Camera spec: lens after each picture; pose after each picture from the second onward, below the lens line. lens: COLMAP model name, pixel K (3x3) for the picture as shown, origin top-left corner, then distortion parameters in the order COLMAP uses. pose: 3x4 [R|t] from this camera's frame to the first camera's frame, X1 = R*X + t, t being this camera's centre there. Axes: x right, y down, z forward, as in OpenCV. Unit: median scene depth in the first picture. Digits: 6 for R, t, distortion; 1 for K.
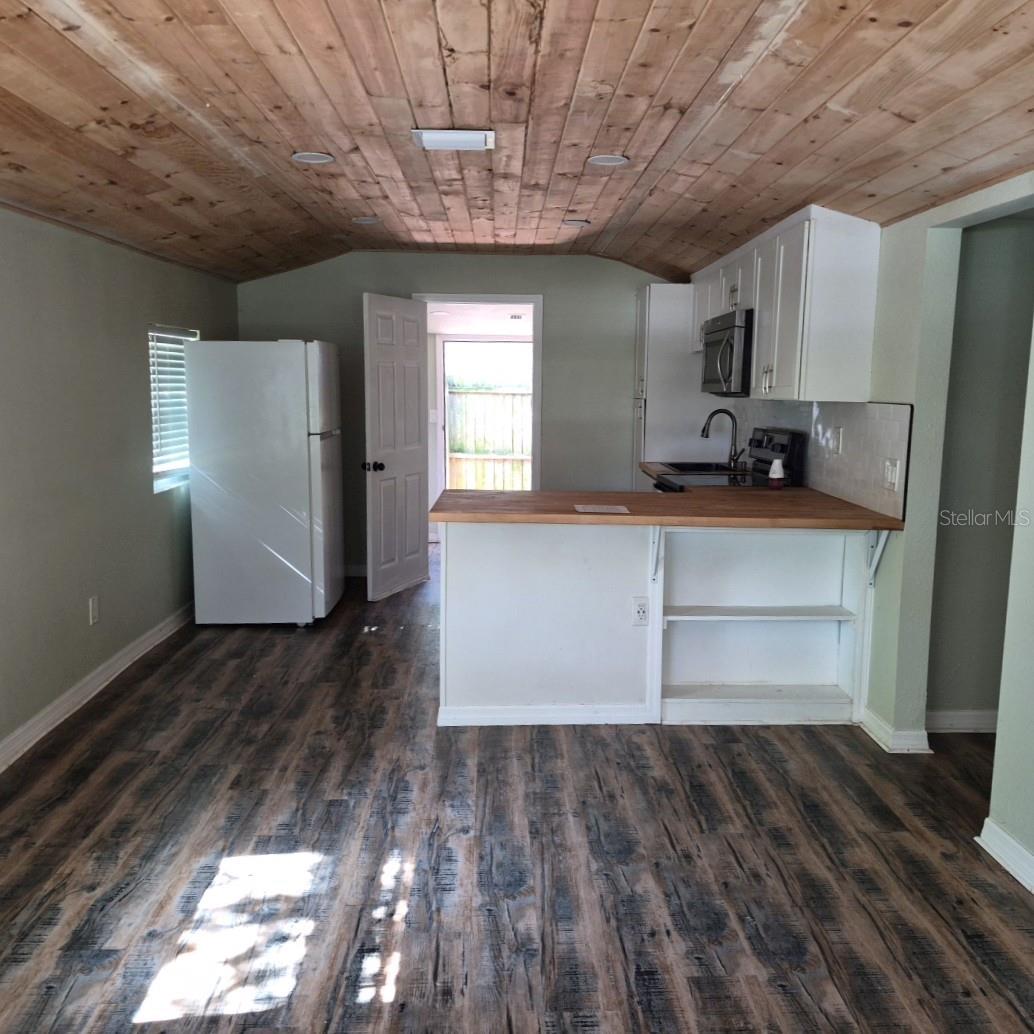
lens RADIAL K [[935.6, 0, 516.6], [0, 935.6, 518.6], [0, 0, 1]] dist [-0.007666, -0.006136]
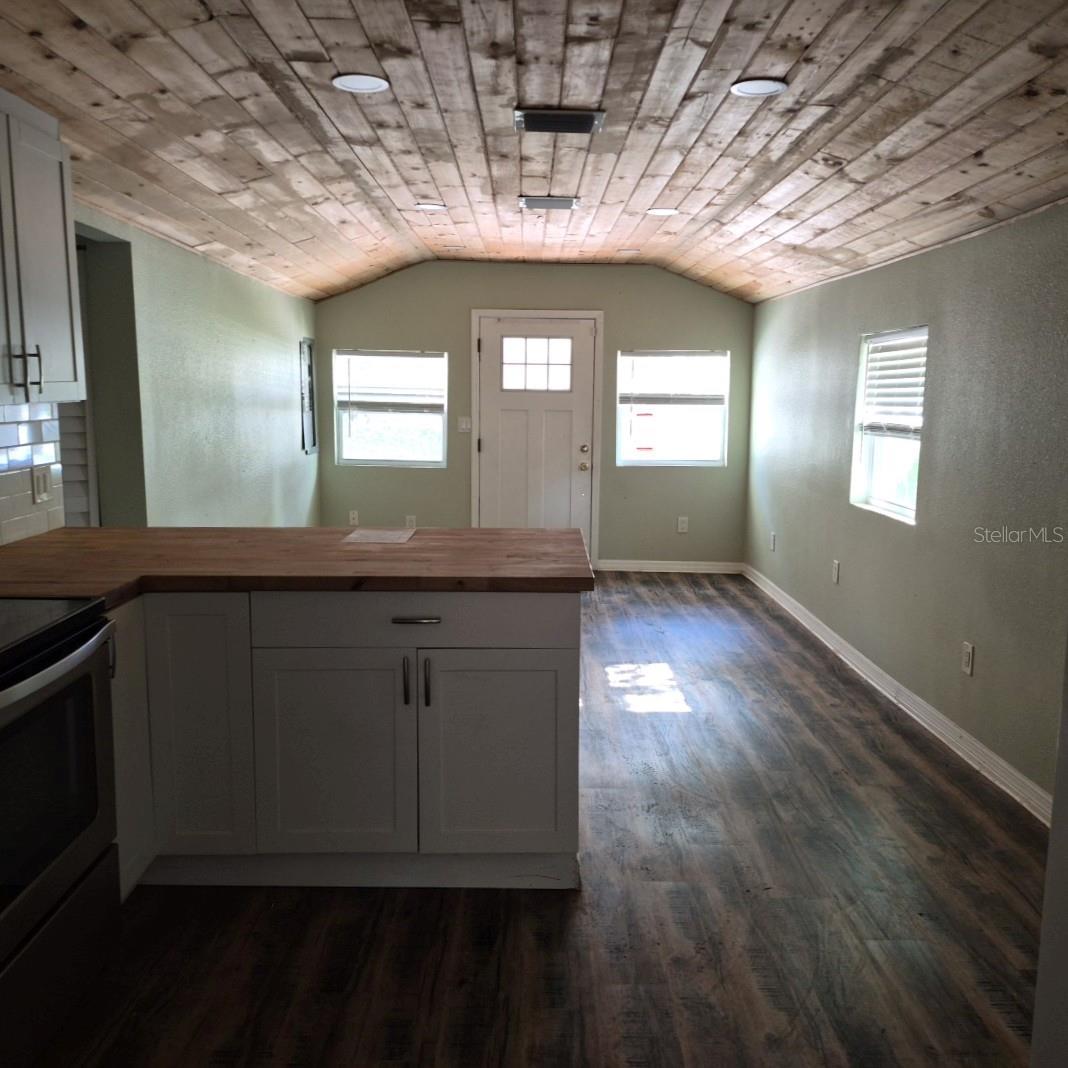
lens RADIAL K [[966.4, 0, 534.5], [0, 966.4, 533.8], [0, 0, 1]] dist [-0.007666, -0.006136]
pose [[-0.999736, -0.015759, 0.016729, -0.081029], [-0.010295, 0.957850, 0.287083, -0.354495], [-0.020548, 0.286835, -0.957760, 2.411036]]
